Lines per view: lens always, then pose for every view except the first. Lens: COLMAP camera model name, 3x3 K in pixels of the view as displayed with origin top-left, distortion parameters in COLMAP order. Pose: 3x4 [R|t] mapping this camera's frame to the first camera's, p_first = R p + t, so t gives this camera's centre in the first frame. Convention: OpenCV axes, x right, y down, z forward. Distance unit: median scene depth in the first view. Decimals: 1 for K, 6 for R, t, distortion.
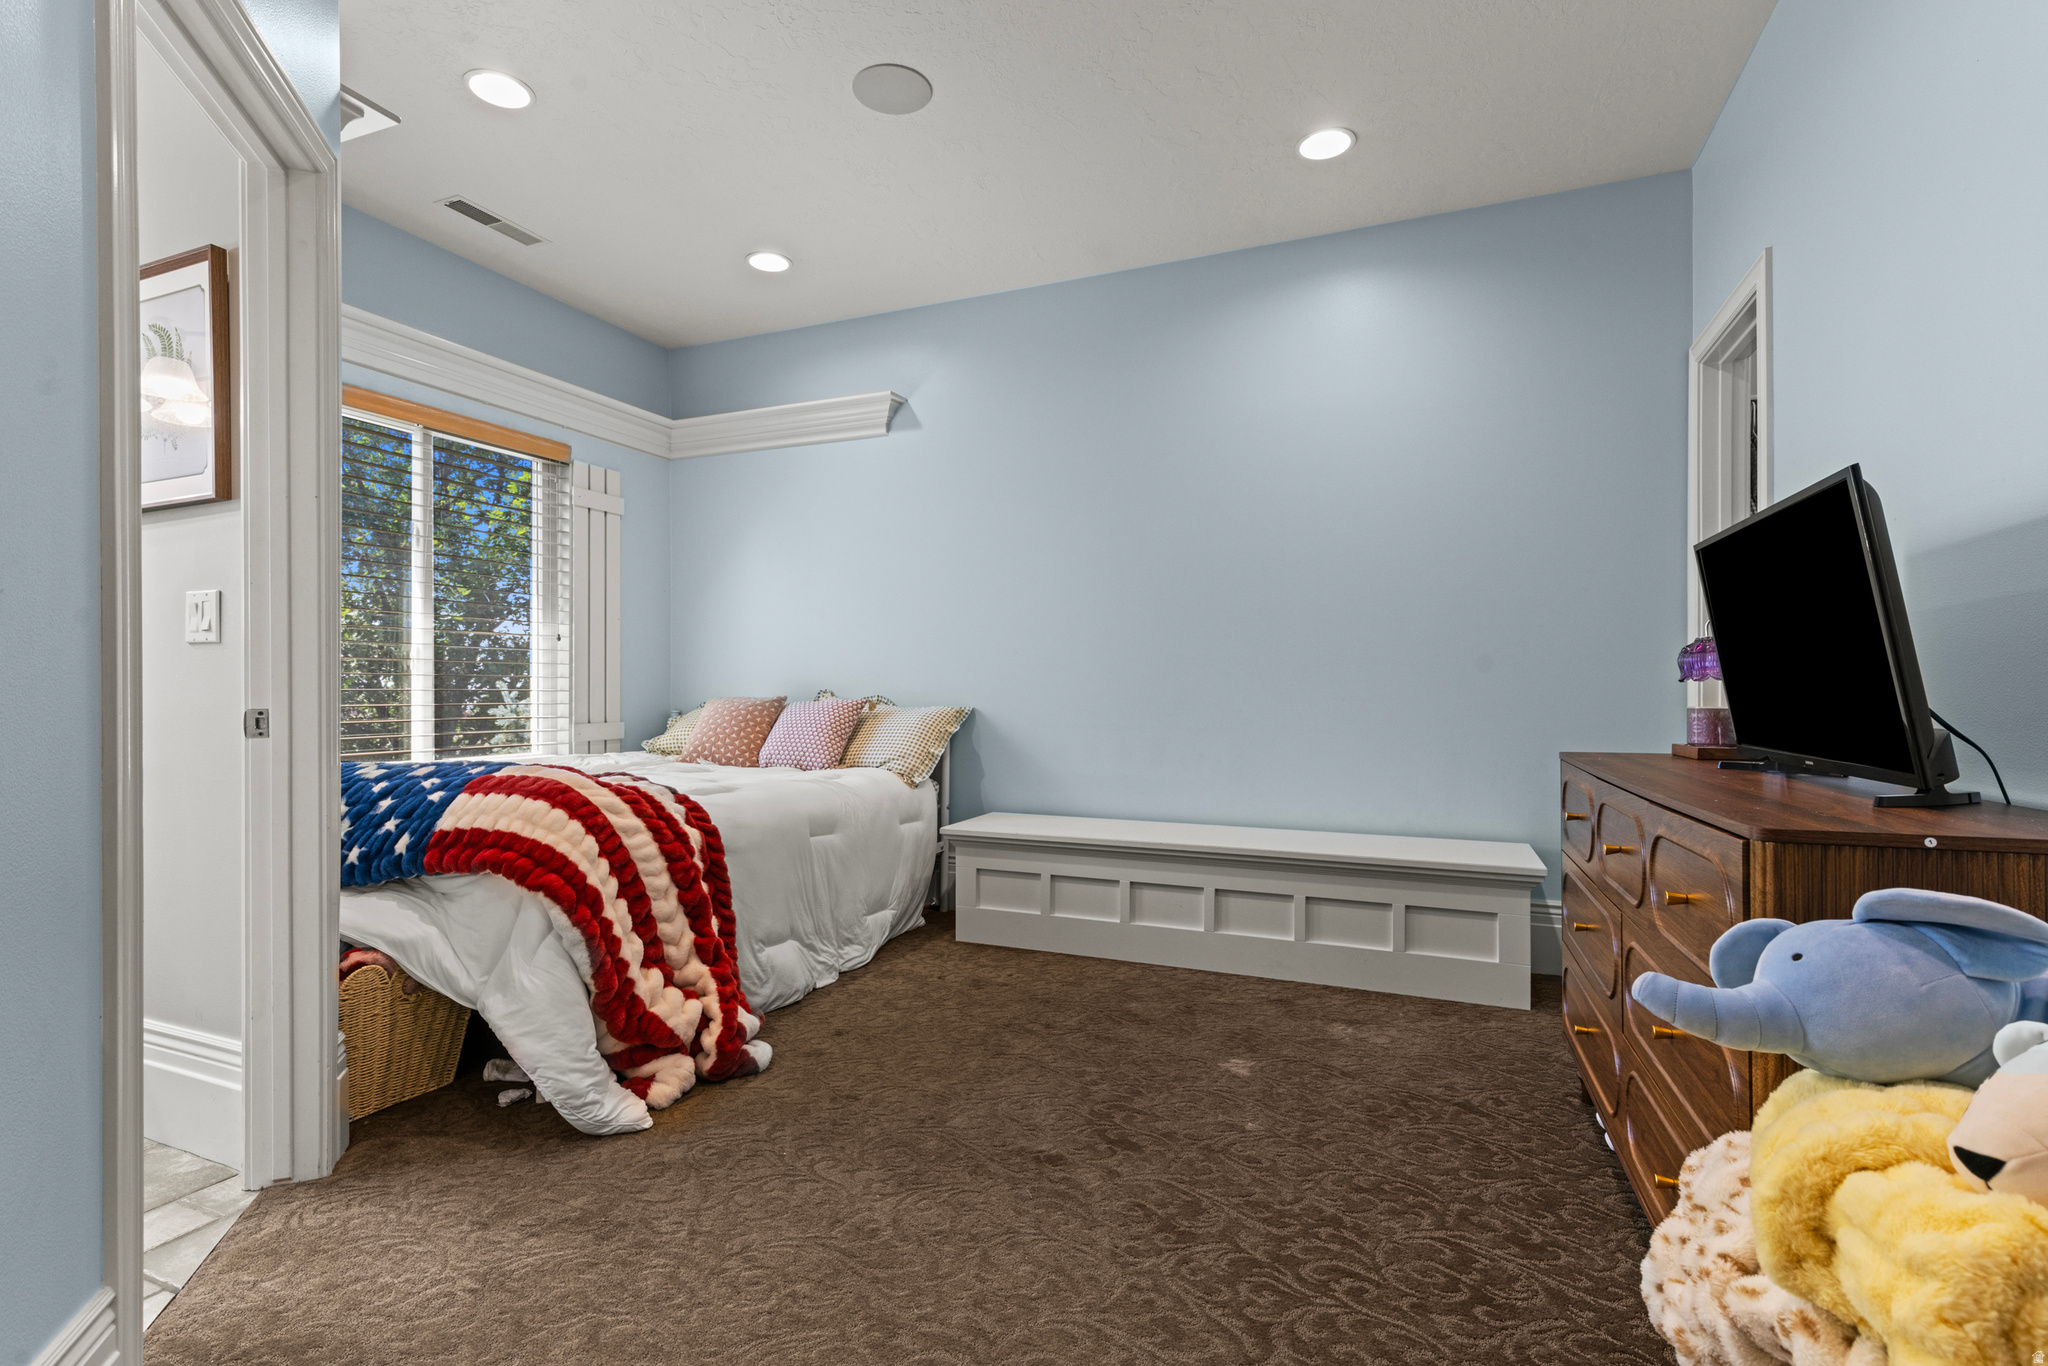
lens RADIAL K [[928.1, 0, 1016.1], [0, 928.1, 681.4], [0, 0, 1]] dist [0.002857, -0.001042]
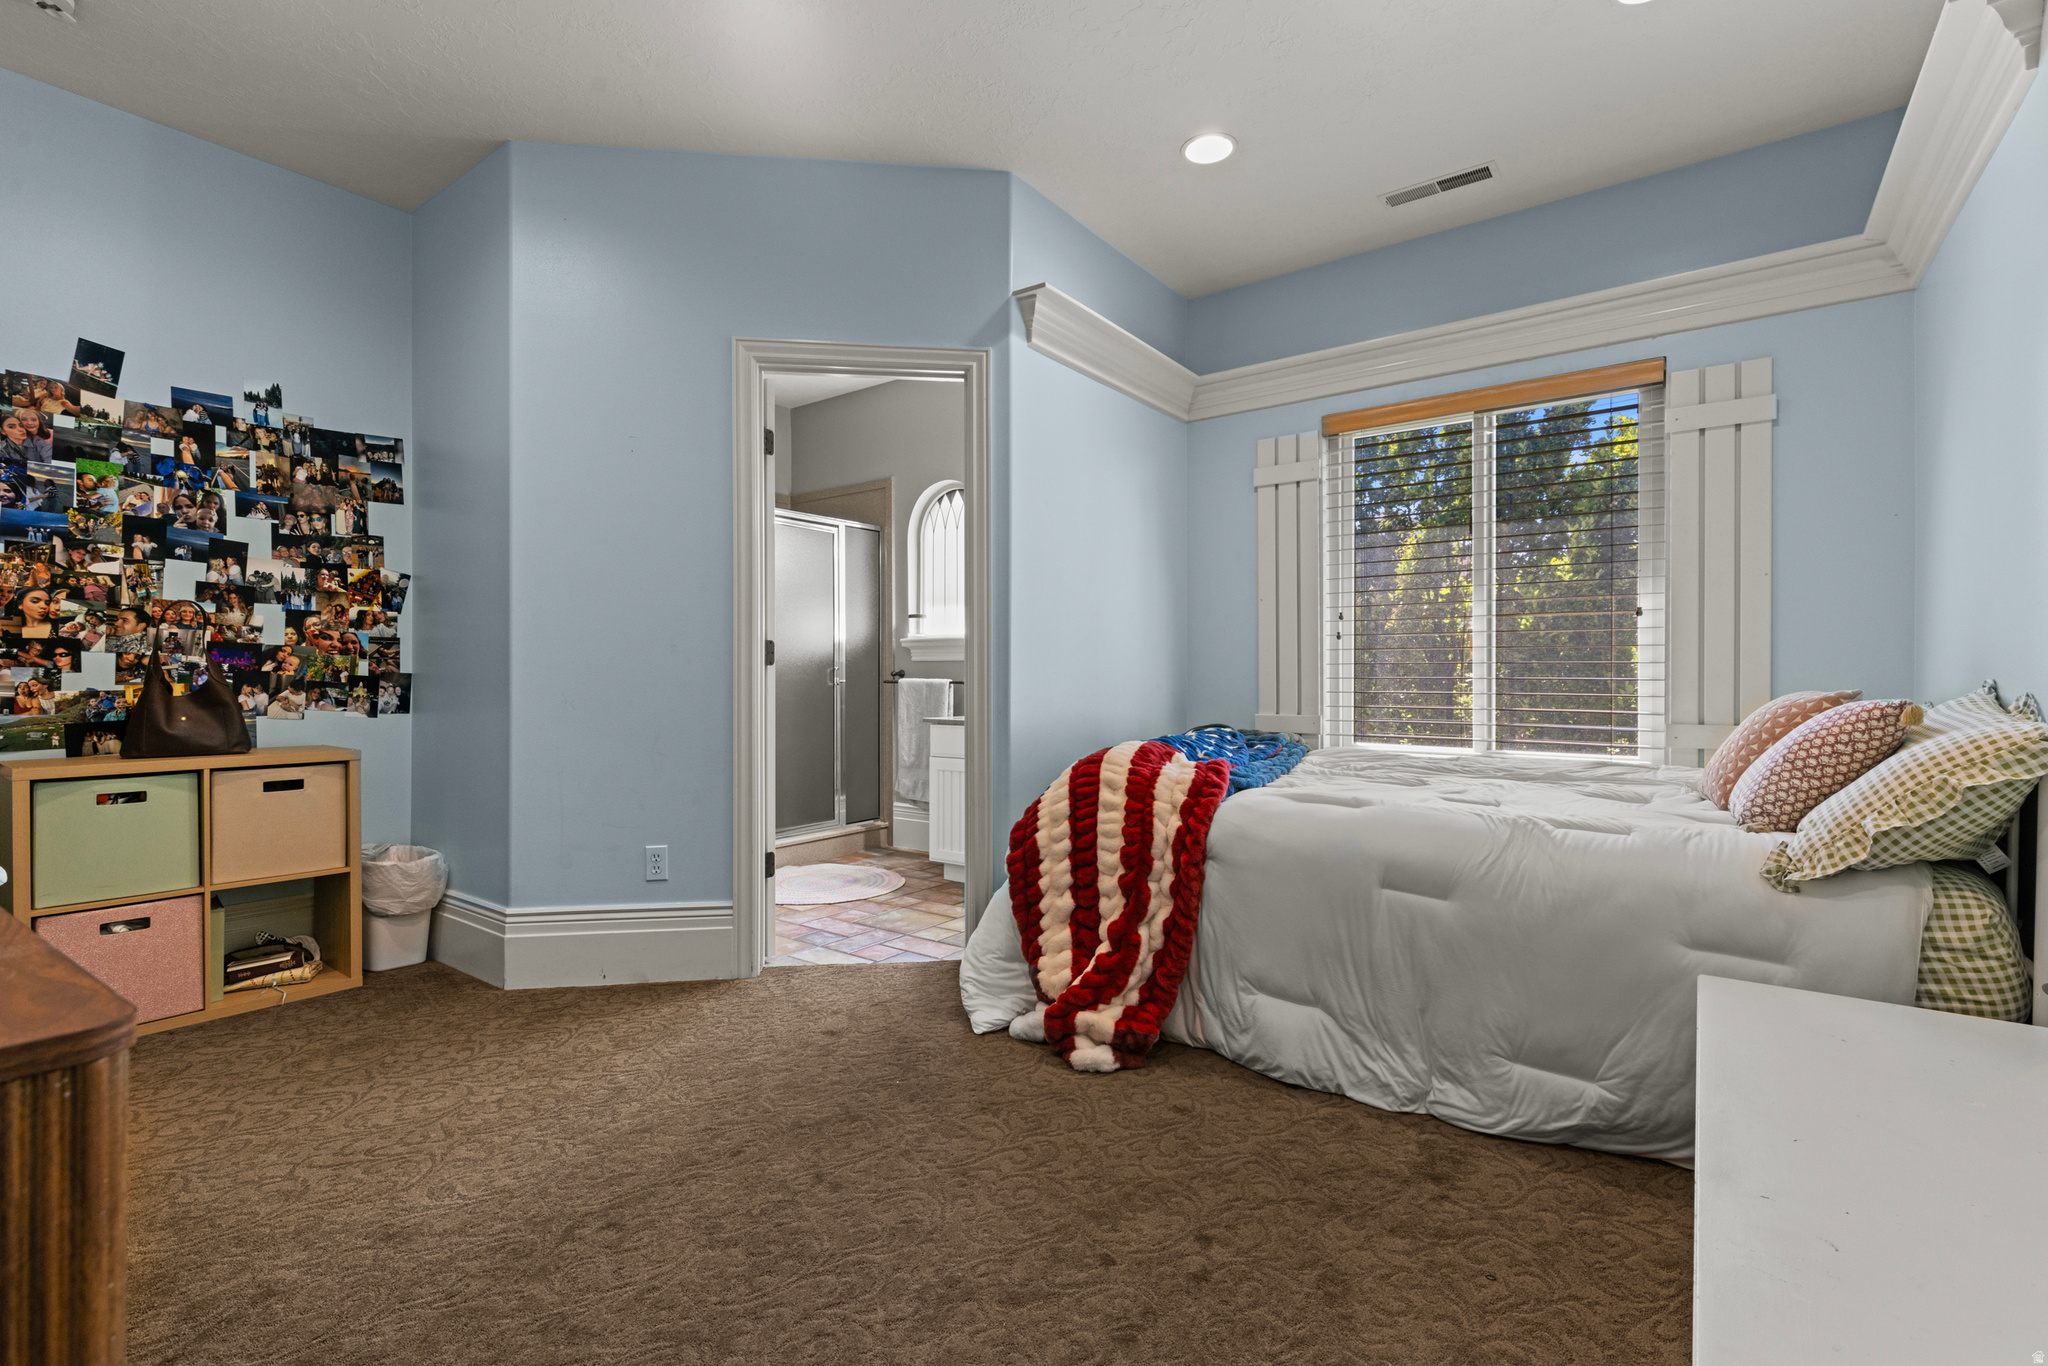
lens RADIAL K [[928.1, 0, 1016.2], [0, 928.1, 694.1], [0, 0, 1]] dist [0.002857, -0.001042]
pose [[-0.236315, 0.009129, -0.971634, 0.520283], [0.003928, 0.999957, 0.008440, 0.015644], [0.971669, -0.001822, -0.236340, 0.900251]]
